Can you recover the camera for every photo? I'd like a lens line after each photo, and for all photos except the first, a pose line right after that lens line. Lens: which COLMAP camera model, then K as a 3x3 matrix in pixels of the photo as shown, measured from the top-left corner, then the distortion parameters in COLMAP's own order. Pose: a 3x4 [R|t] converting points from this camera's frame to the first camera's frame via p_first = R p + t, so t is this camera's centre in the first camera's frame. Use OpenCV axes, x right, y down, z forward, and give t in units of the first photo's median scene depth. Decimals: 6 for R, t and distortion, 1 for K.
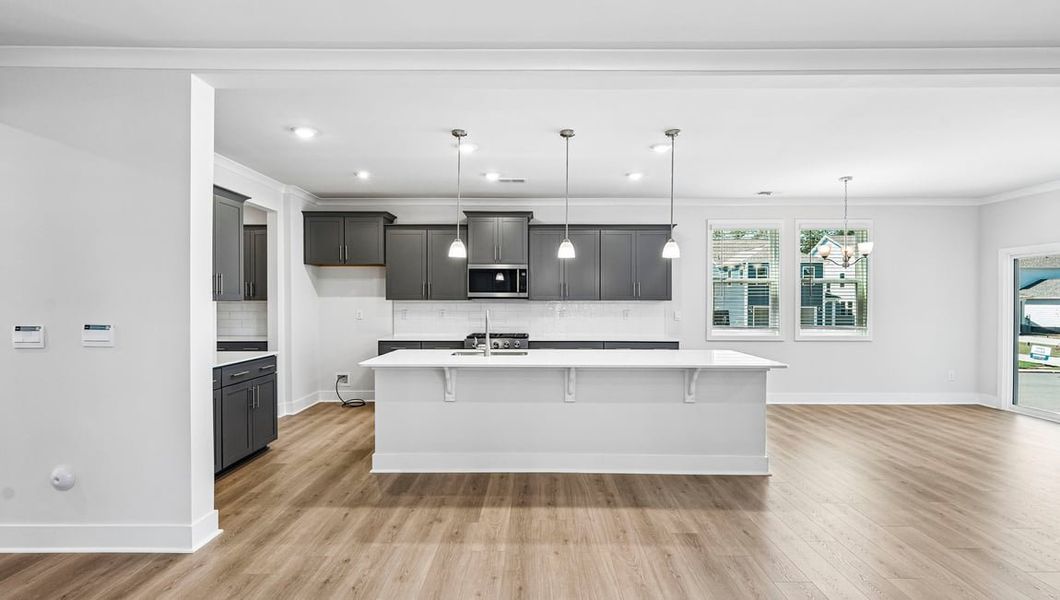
lens RADIAL K [[459.0, 0, 530.0], [0, 459.0, 300.0], [0, 0, 1]] dist [0.000476, 0.000603]
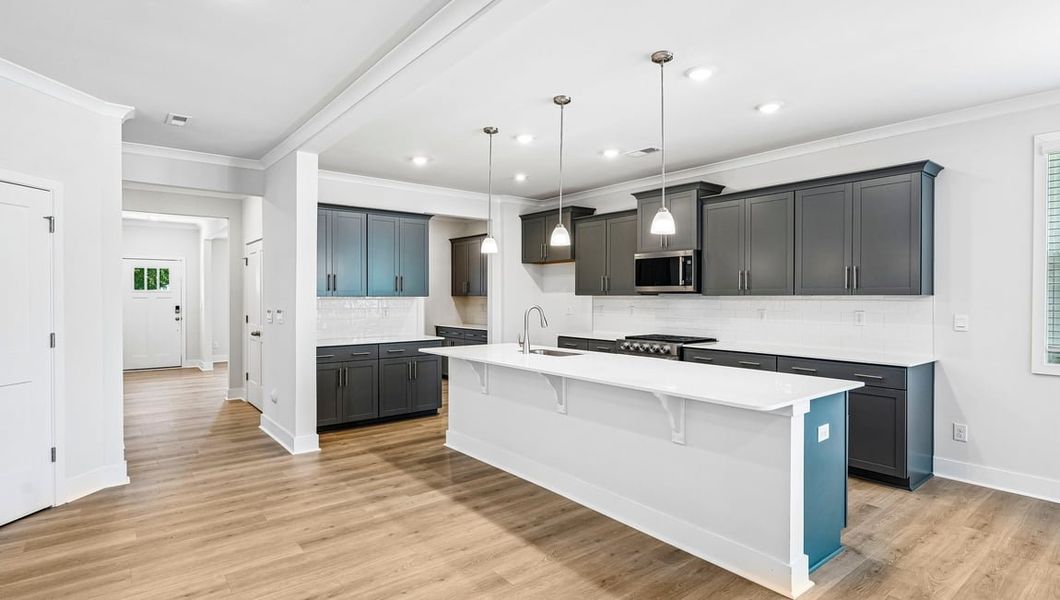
lens RADIAL K [[531.7, 0, 530.0], [0, 531.7, 300.0], [0, 0, 1]] dist [-0.002068, -0.000145]
pose [[0.633893, 0.003762, -0.773412, 0.552655], [0.000337, 0.999987, 0.005140, 0.003995], [0.773421, -0.003519, 0.633883, 0.220226]]
